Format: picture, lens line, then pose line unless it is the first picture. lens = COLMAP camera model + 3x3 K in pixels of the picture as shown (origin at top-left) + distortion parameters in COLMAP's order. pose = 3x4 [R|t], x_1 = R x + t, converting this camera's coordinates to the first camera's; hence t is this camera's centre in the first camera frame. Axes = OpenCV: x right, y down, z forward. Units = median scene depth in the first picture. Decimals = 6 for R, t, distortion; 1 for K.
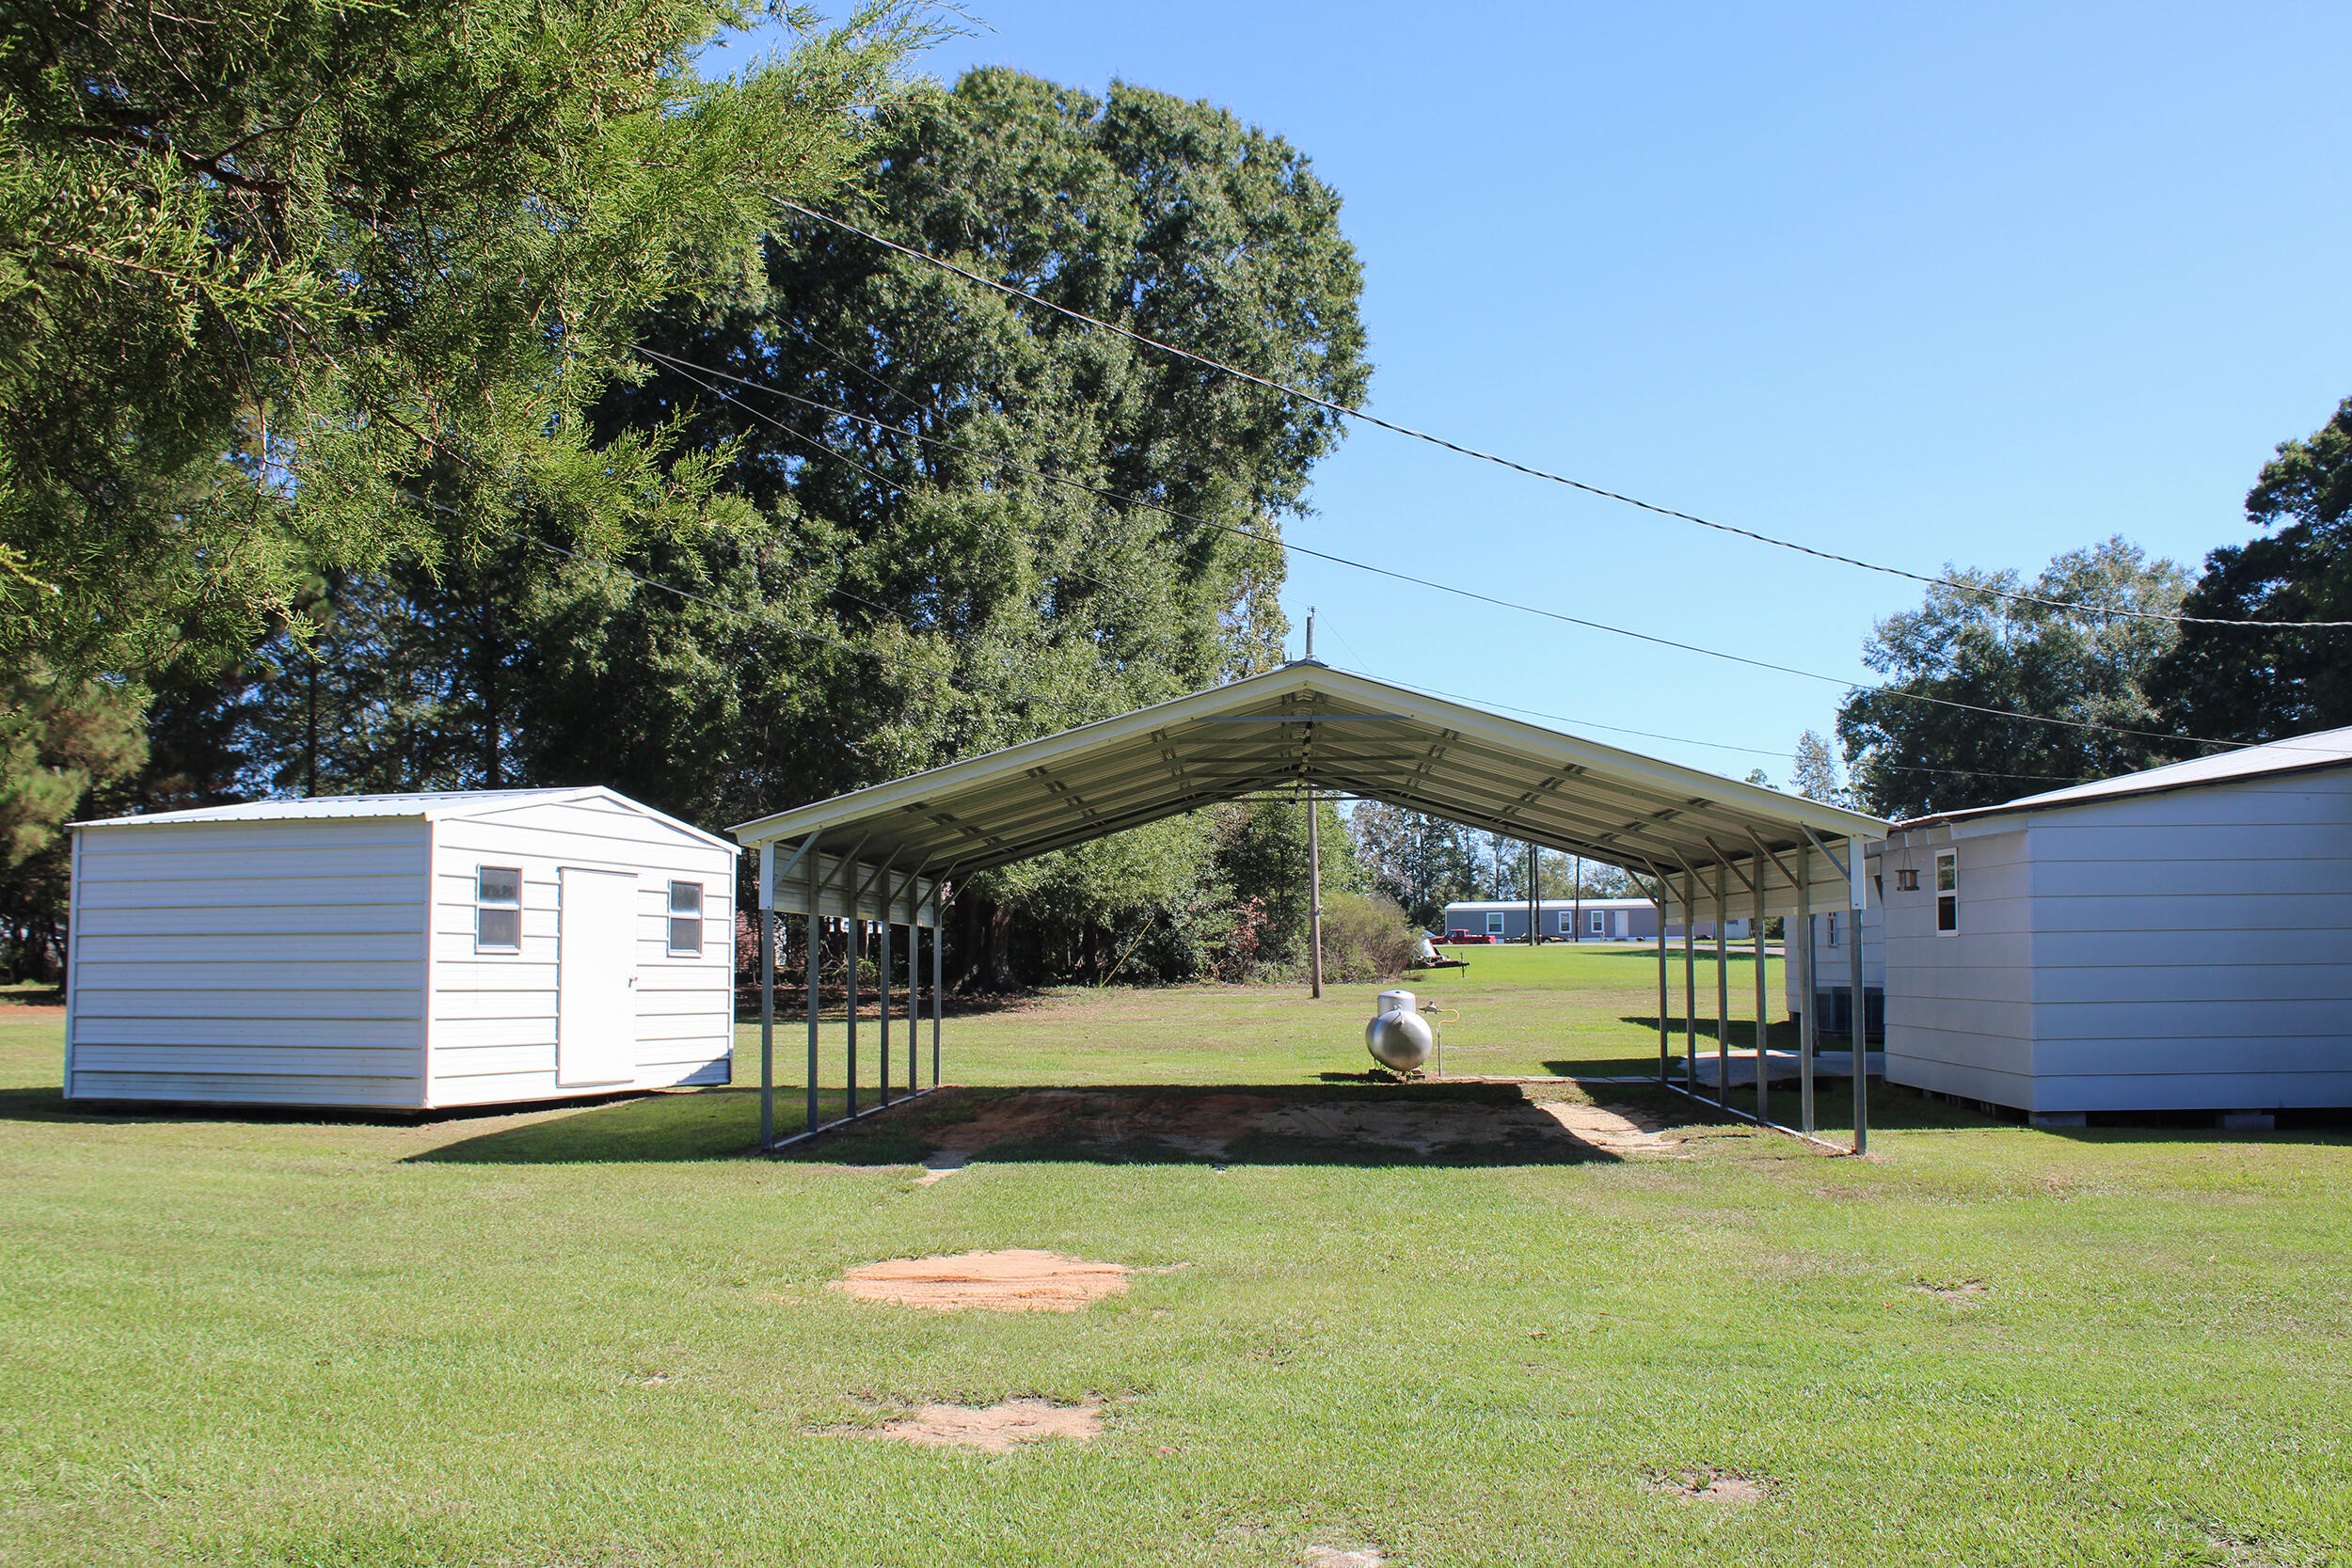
lens RADIAL K [[2232.0, 0, 1168.5], [0, 2232.0, 765.7], [0, 0, 1]] dist [-0.125344, 0.000000]
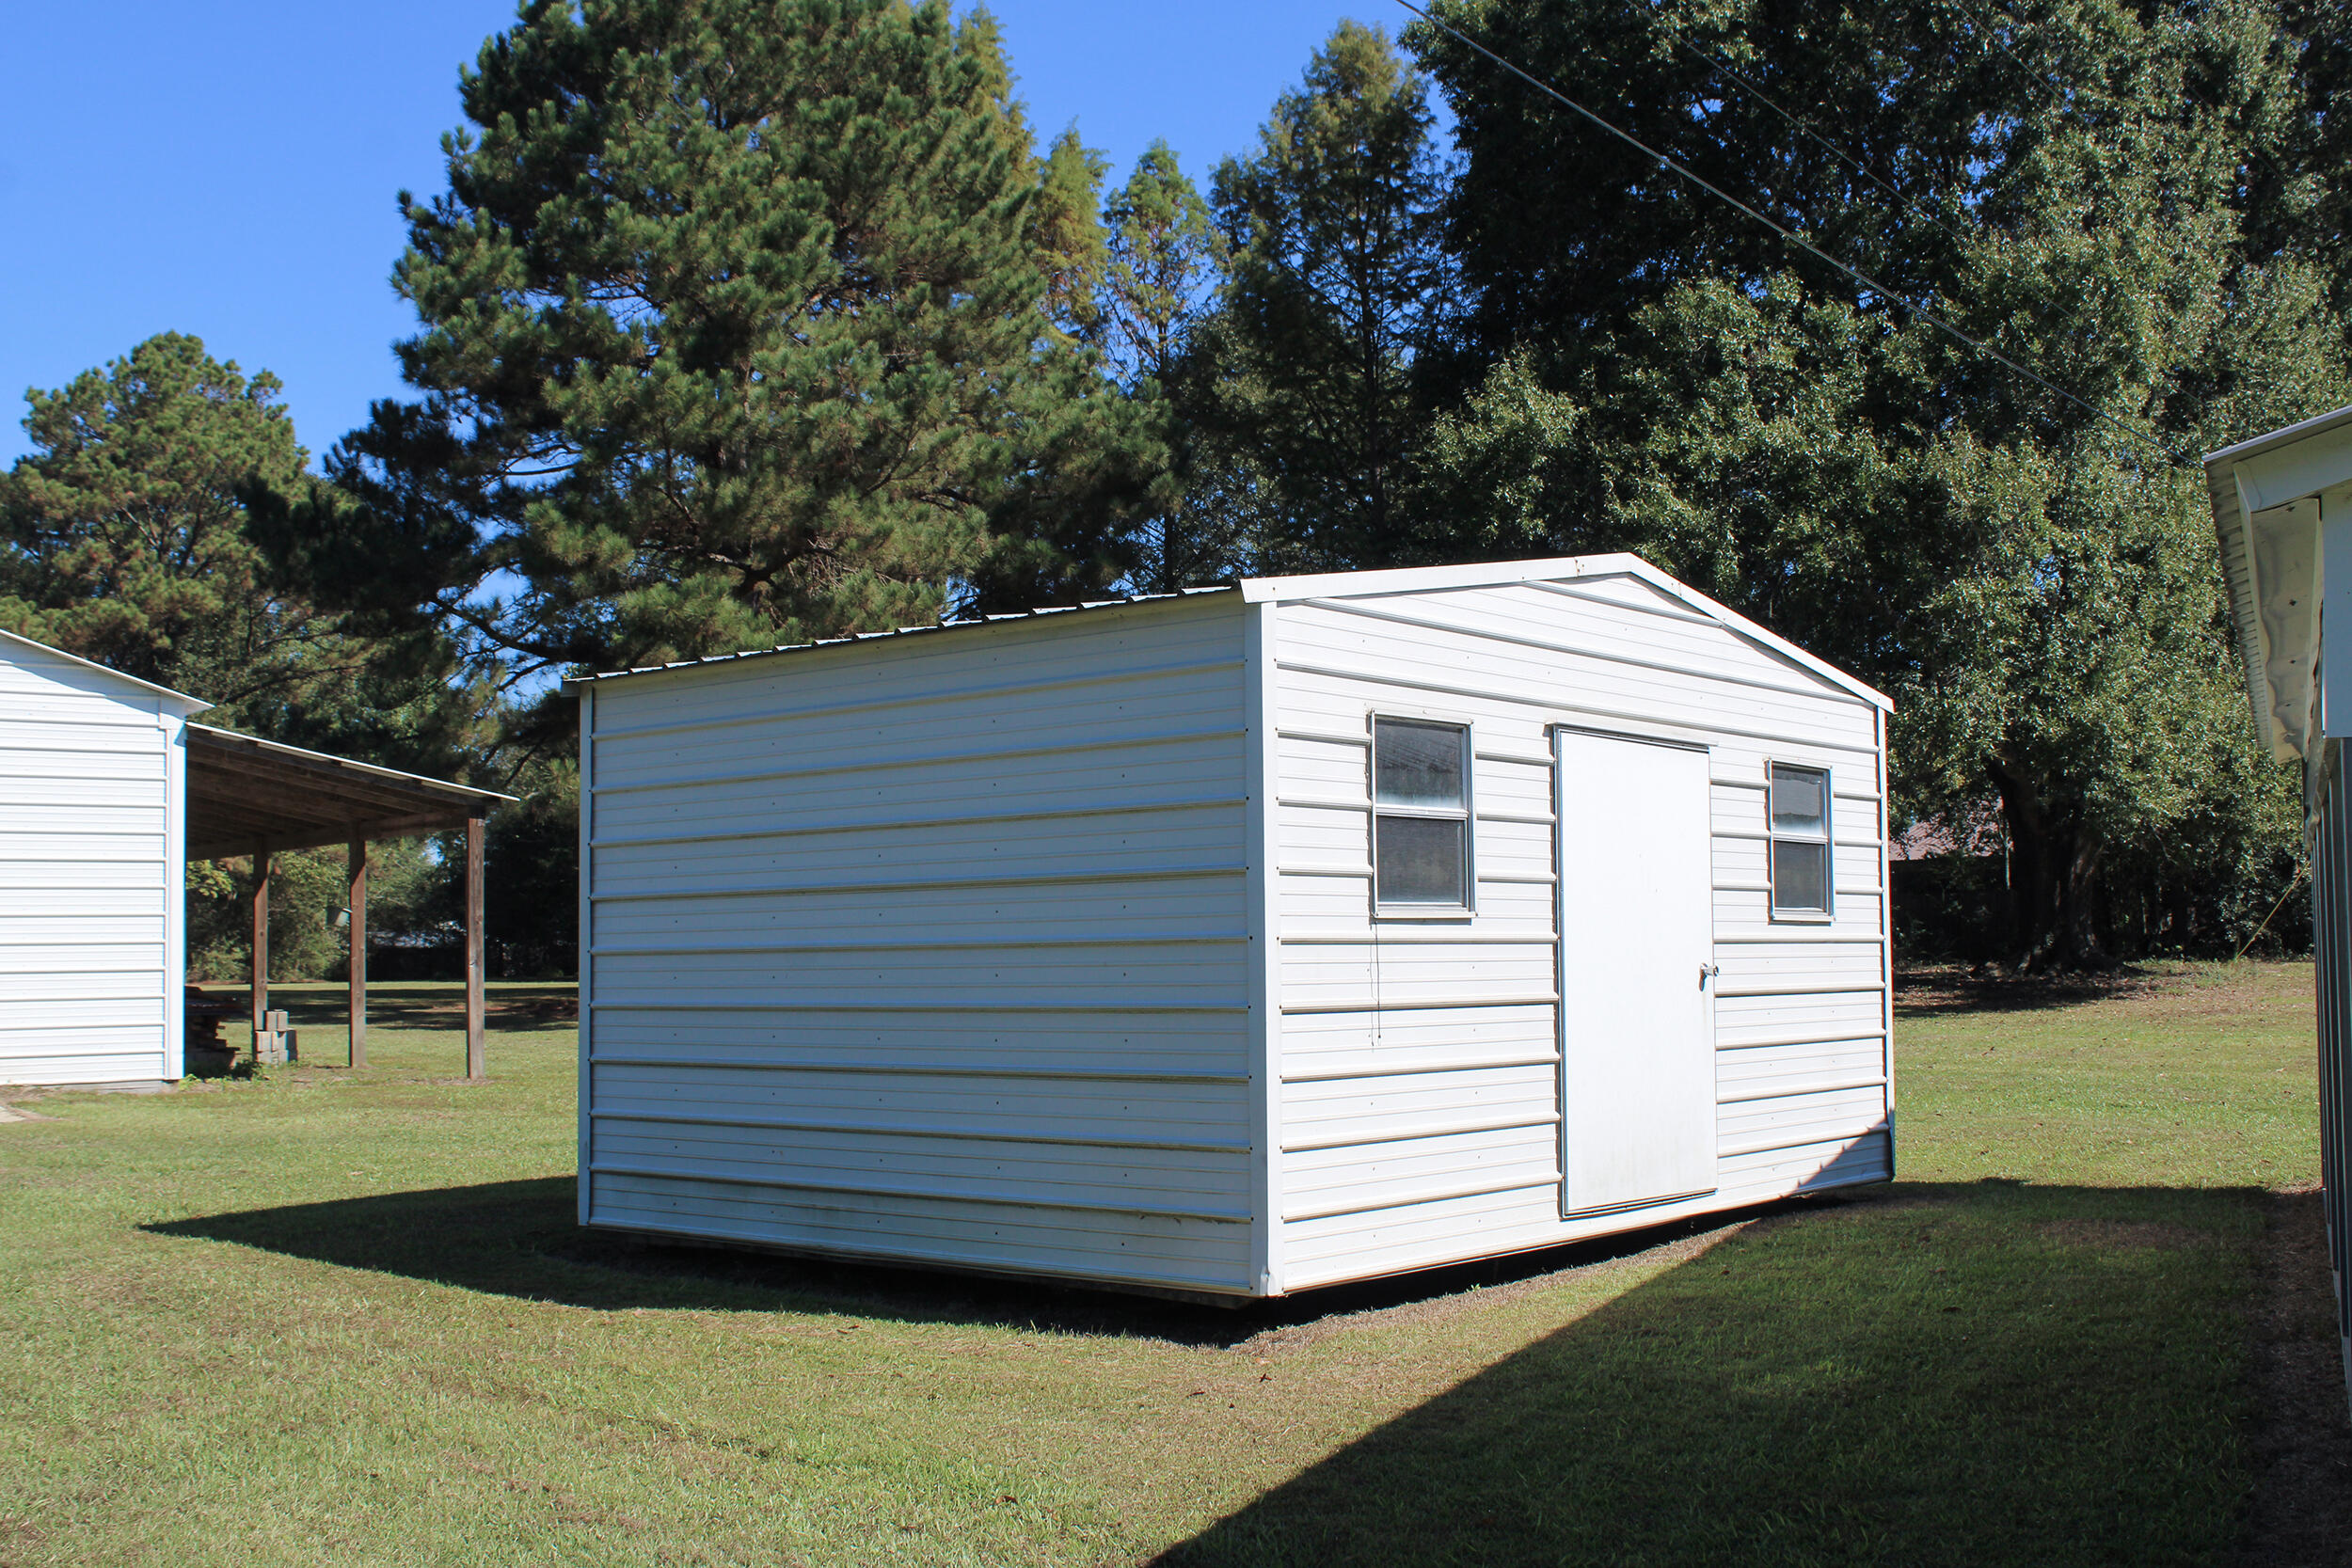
lens RADIAL K [[2461.5, 0, 1172.6], [0, 2461.5, 770.4], [0, 0, 1]] dist [-0.065096, 0.000000]
pose [[0.925046, -0.035643, -0.378179, -0.066776], [0.043648, 0.998967, 0.012615, 0.019117], [0.377339, -0.028176, 0.925646, 0.215233]]
